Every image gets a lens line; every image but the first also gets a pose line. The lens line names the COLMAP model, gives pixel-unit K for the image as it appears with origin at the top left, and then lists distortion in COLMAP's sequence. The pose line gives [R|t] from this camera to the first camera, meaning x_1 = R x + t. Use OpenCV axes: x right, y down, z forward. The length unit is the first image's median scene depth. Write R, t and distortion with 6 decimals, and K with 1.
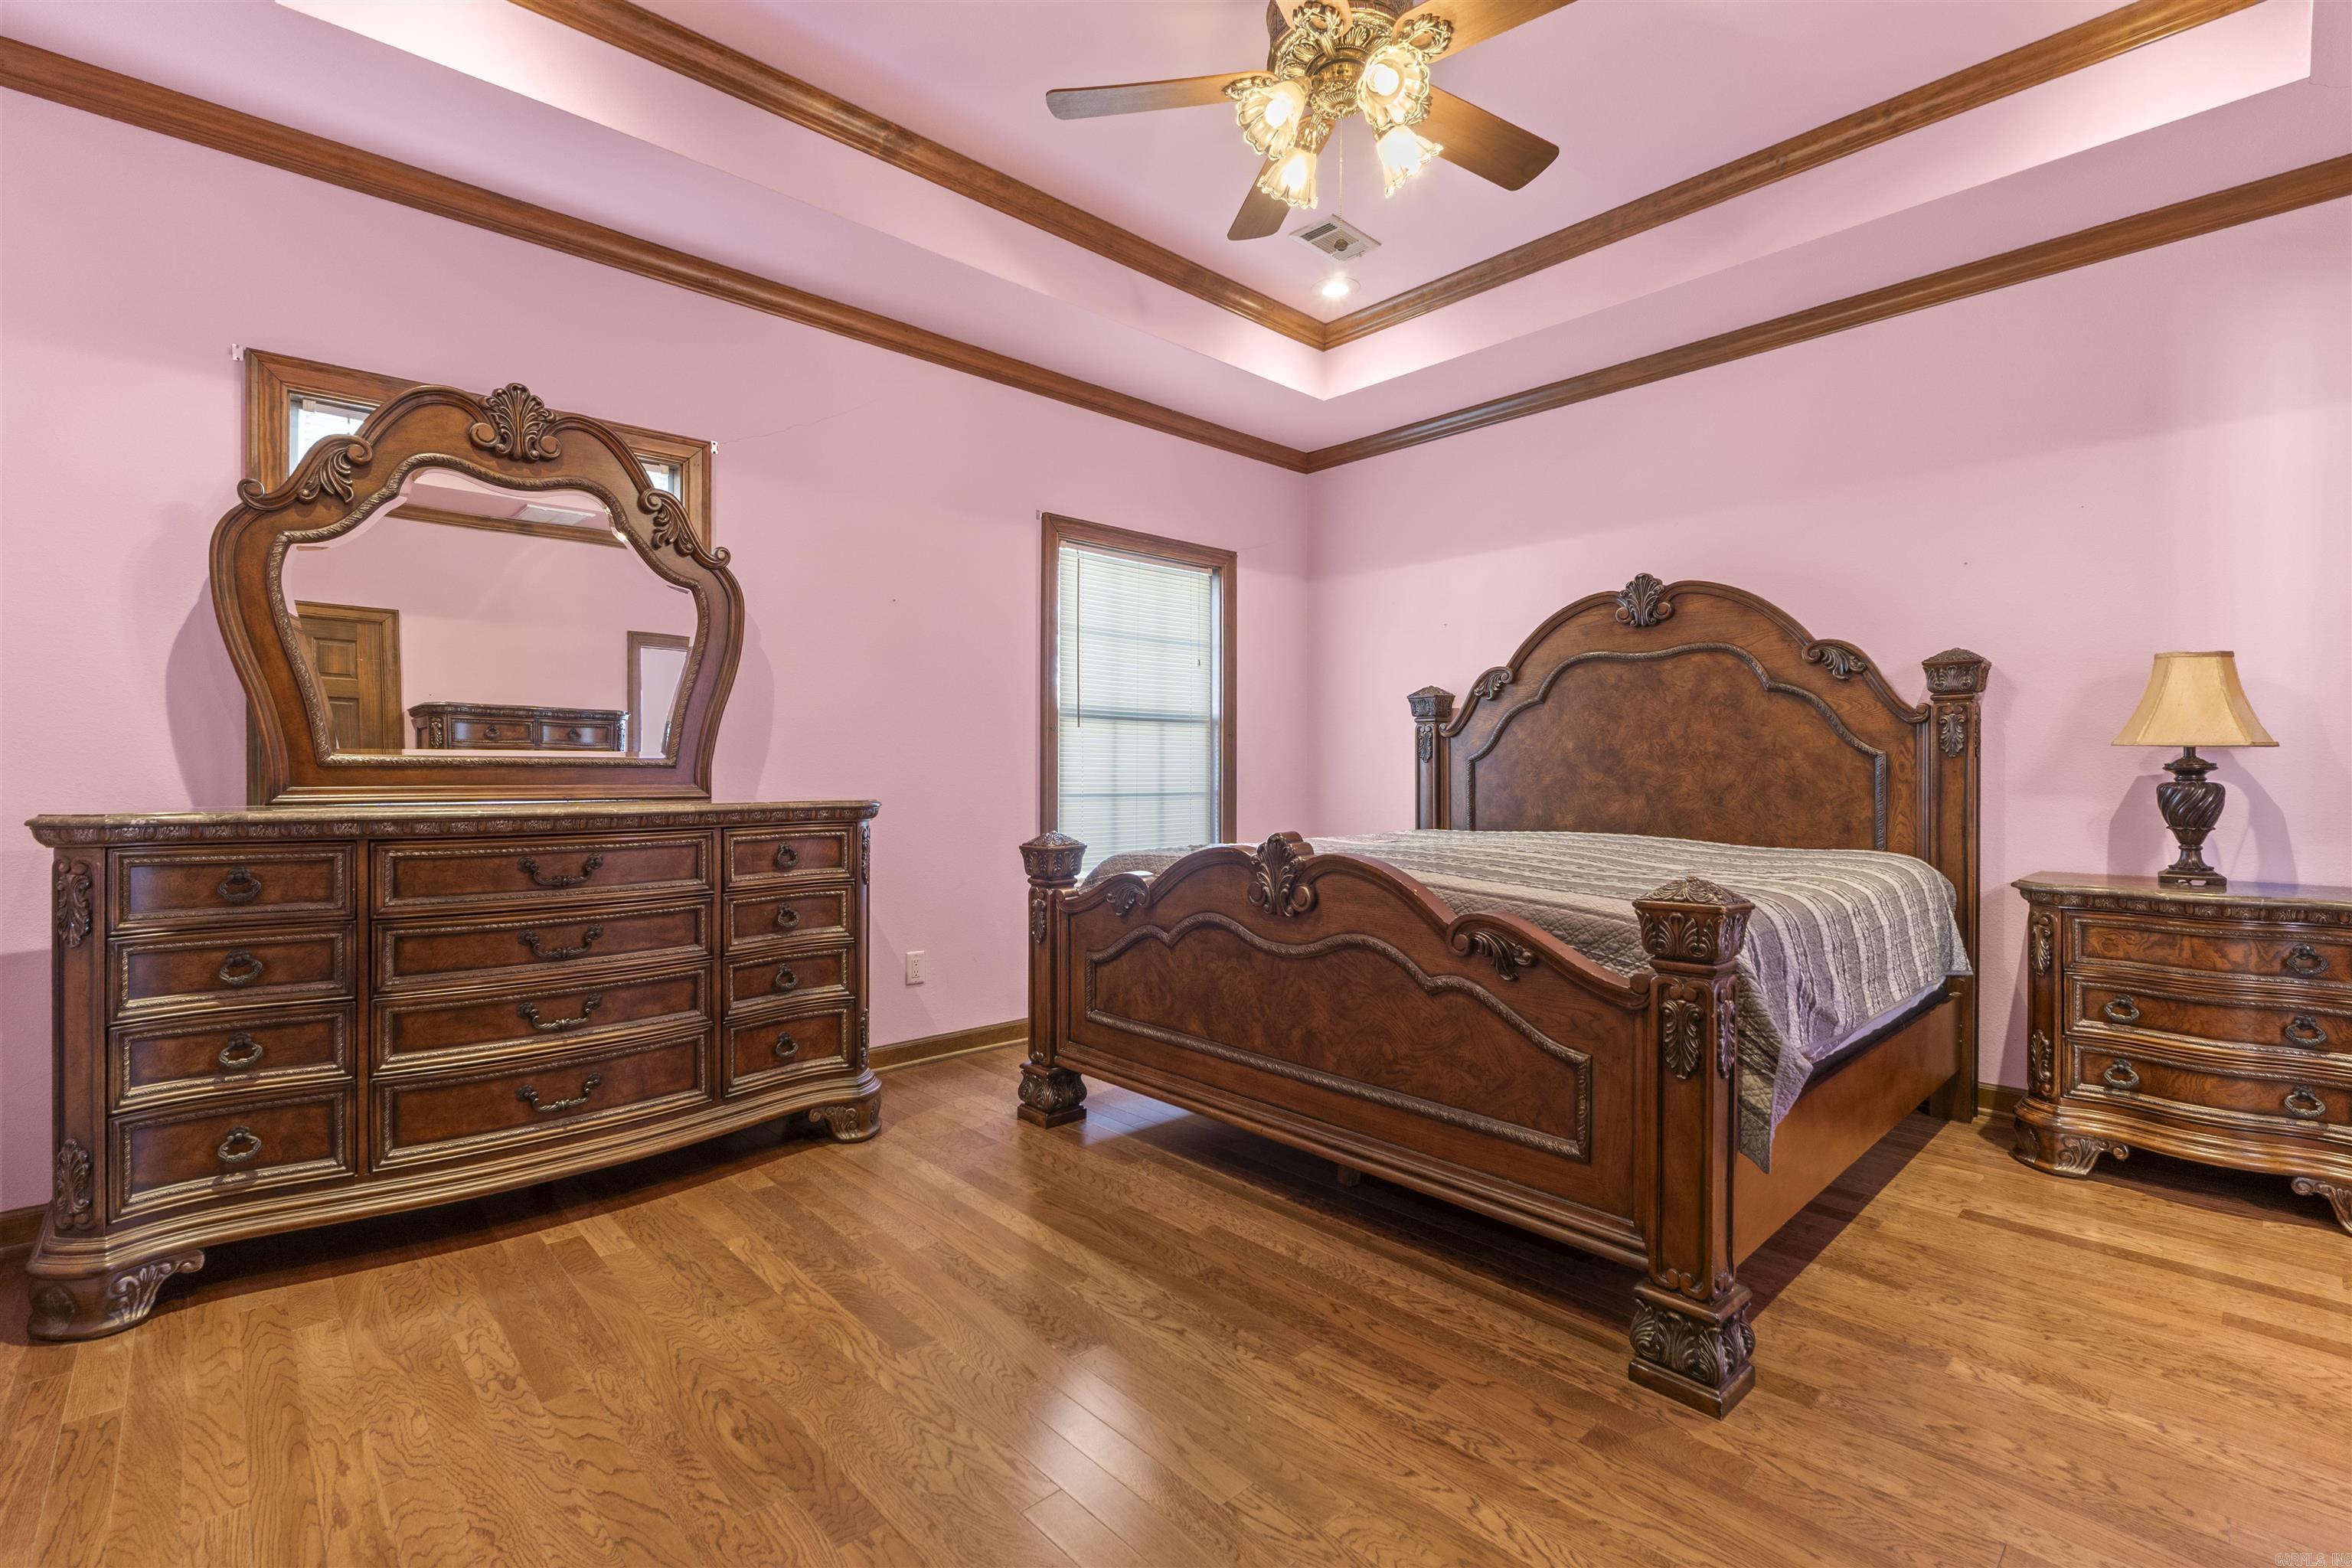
lens RADIAL K [[1055.3, 0, 1176.0], [0, 1055.3, 784.0], [0, 0, 1]] dist [0.000280, 0.000264]
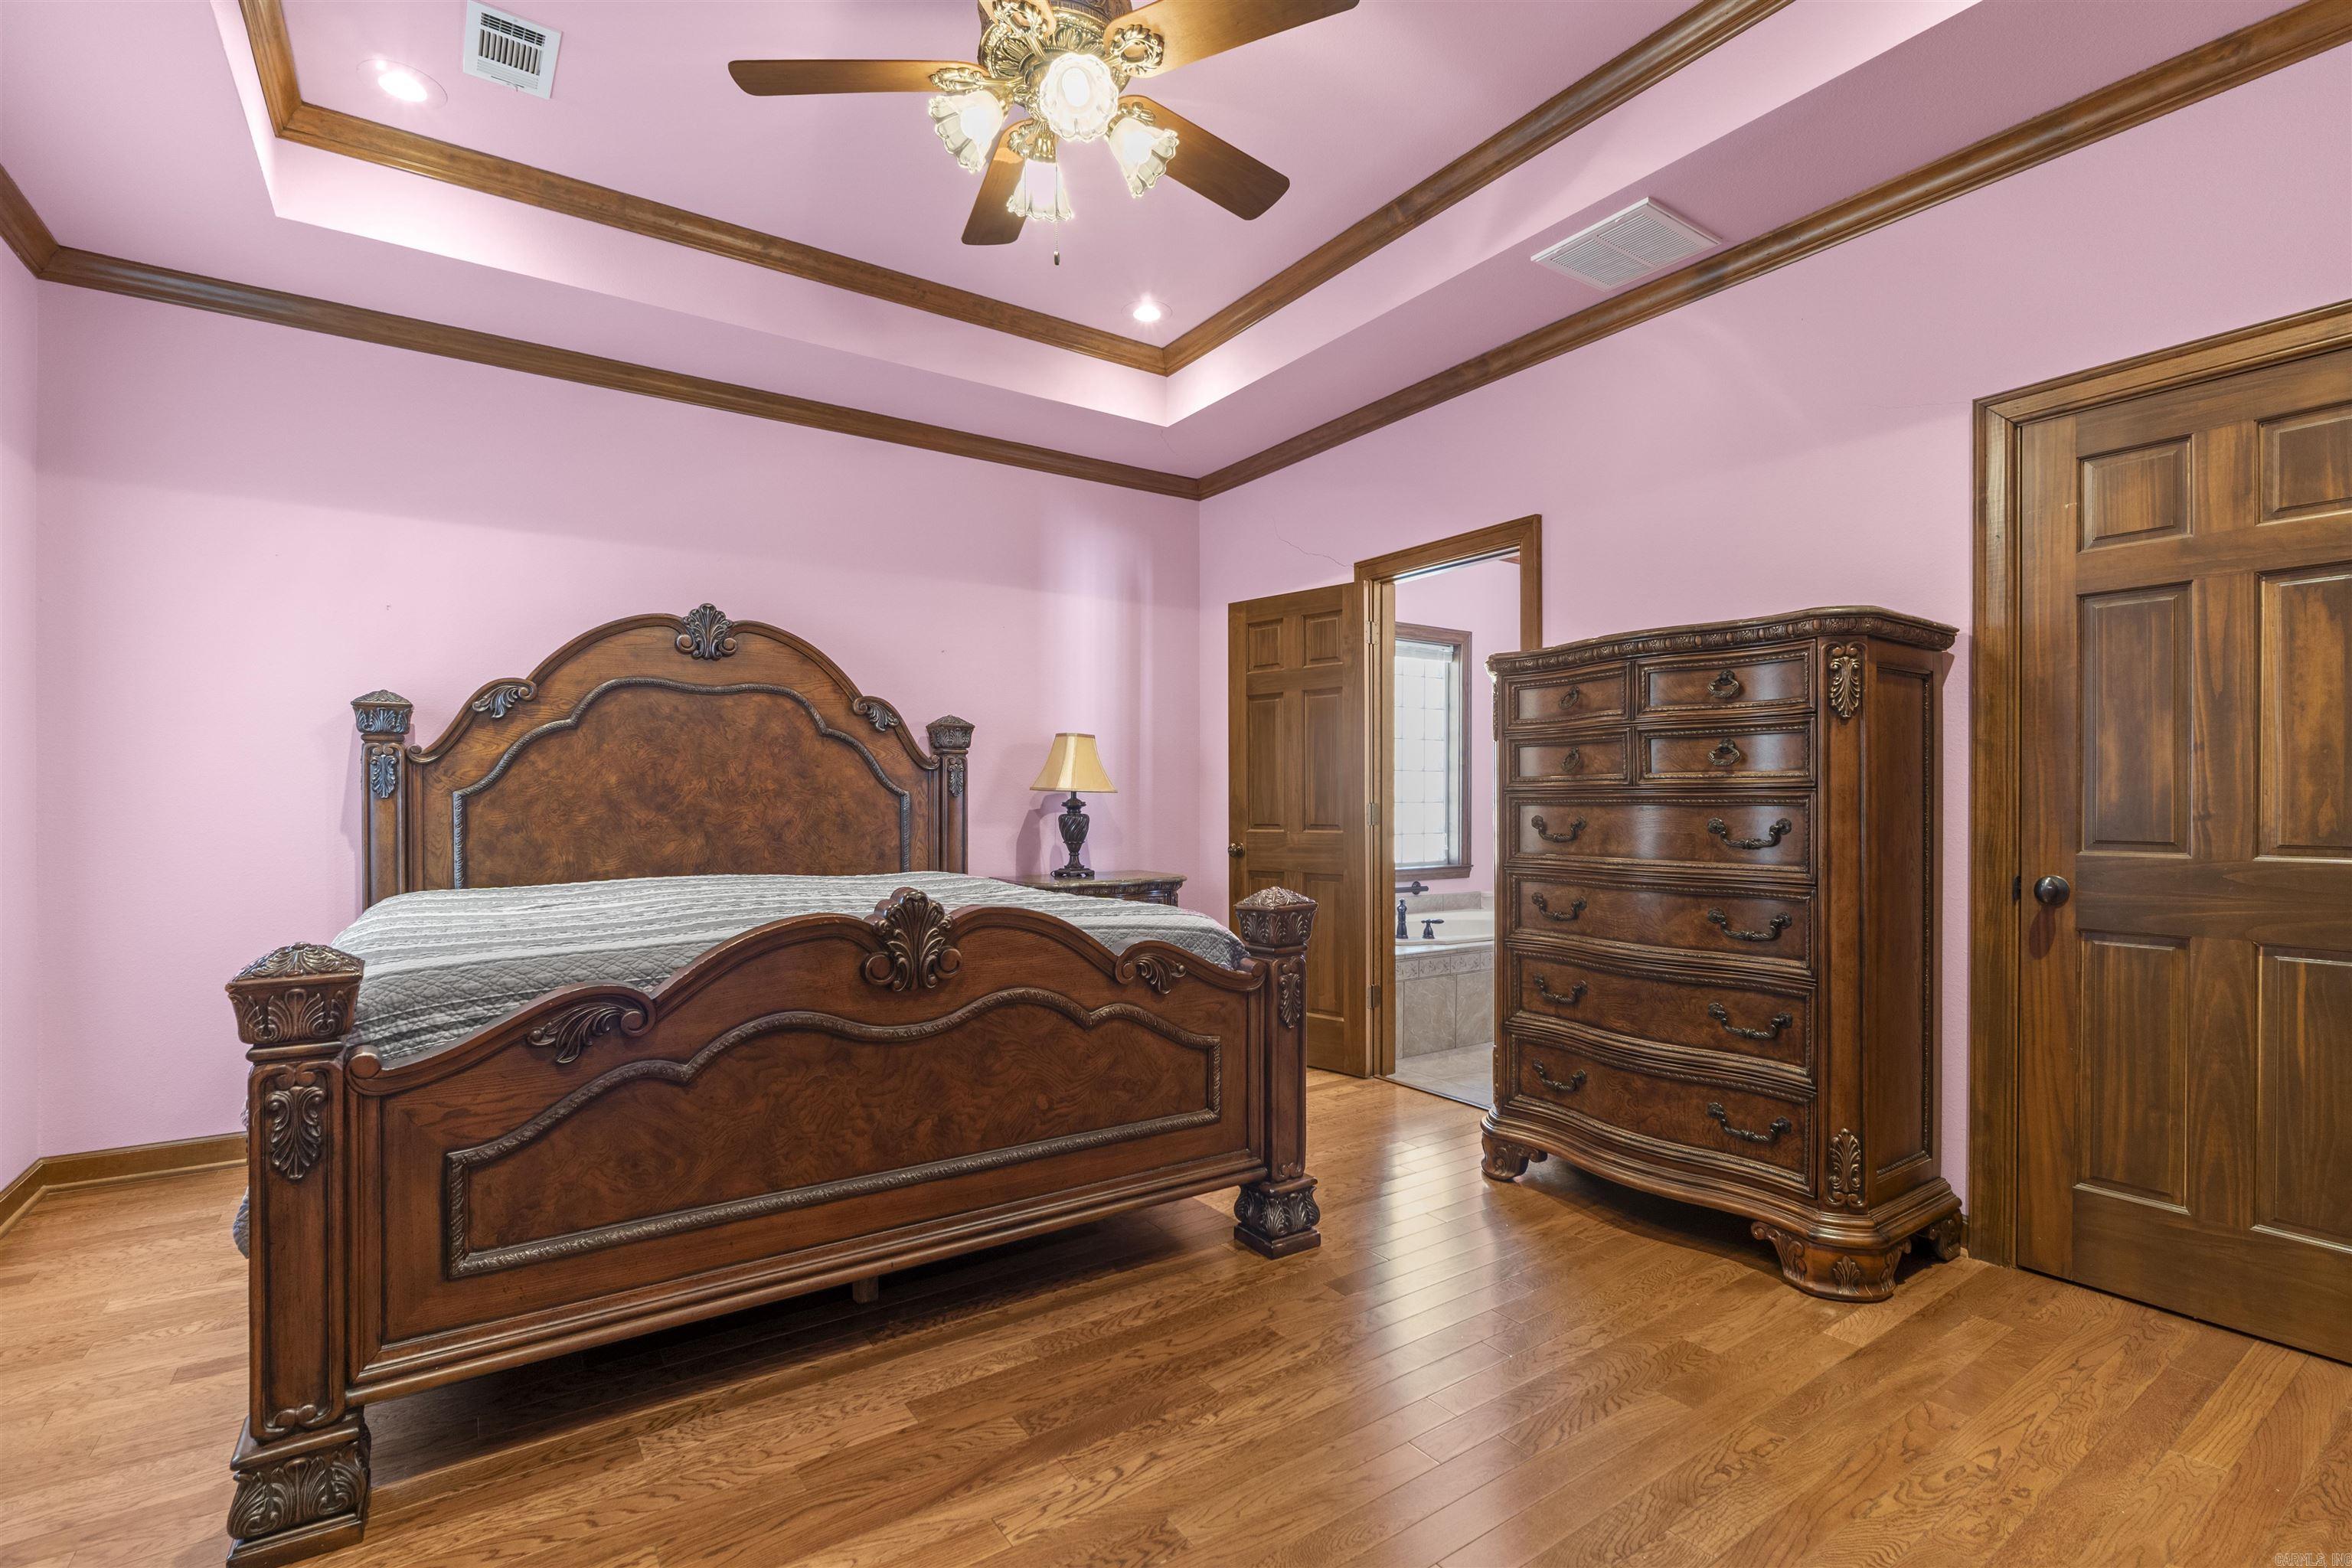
lens RADIAL K [[1052.1, 0, 1169.9], [0, 1052.1, 807.9], [0, 0, 1]] dist [0.002091, 0.000335]
pose [[0.158343, -0.007426, 0.987356, -0.476534], [0.012352, 0.999908, 0.005539, -0.014030], [-0.987307, 0.011319, 0.158420, 0.468935]]
